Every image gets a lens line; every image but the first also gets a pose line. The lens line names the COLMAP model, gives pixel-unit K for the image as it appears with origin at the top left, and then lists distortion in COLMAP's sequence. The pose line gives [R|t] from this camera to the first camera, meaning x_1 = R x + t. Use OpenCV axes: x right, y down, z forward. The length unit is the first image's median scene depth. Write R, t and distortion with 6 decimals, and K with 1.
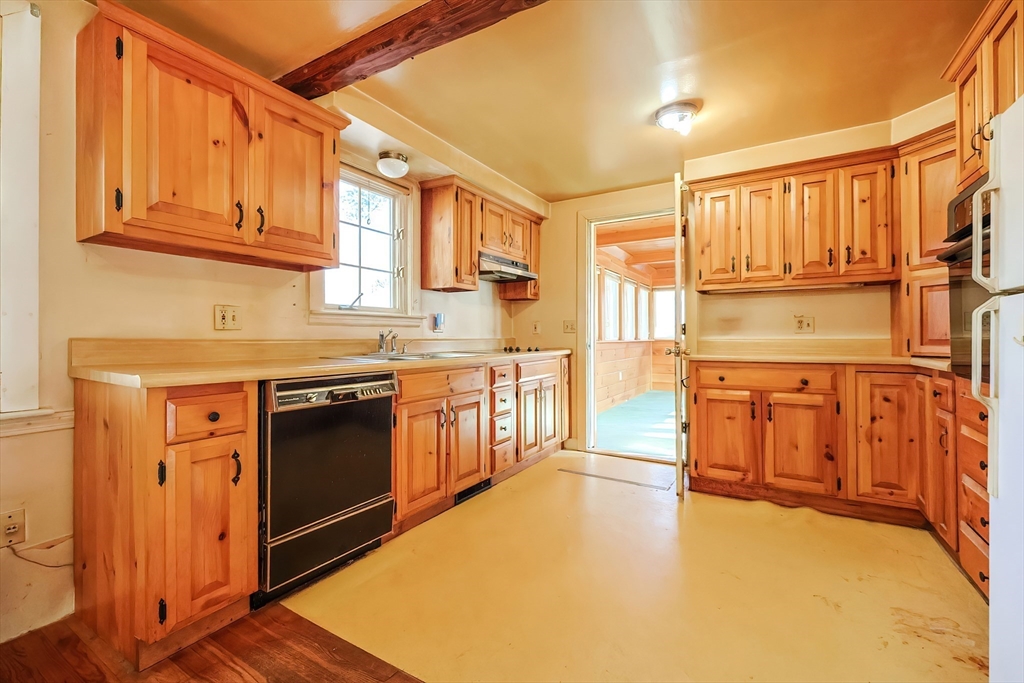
lens RADIAL K [[435.3, 0, 512.9], [0, 435.3, 337.1], [0, 0, 1]] dist [0.001477, -0.000116]
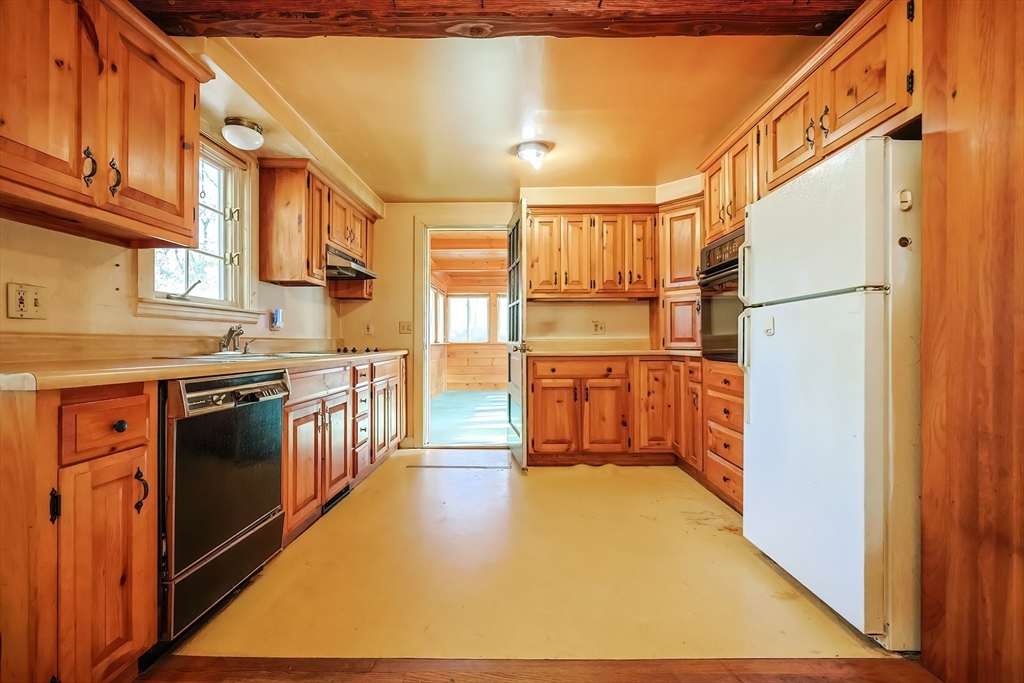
lens RADIAL K [[435.3, 0, 518.9], [0, 435.3, 341.1], [0, 0, 1]] dist [0.001477, -0.000116]
pose [[0.864407, -0.000401, 0.502793, -0.258886], [0.002091, 0.999994, -0.002796, 0.019283], [-0.502789, 0.003468, 0.864402, -0.019645]]
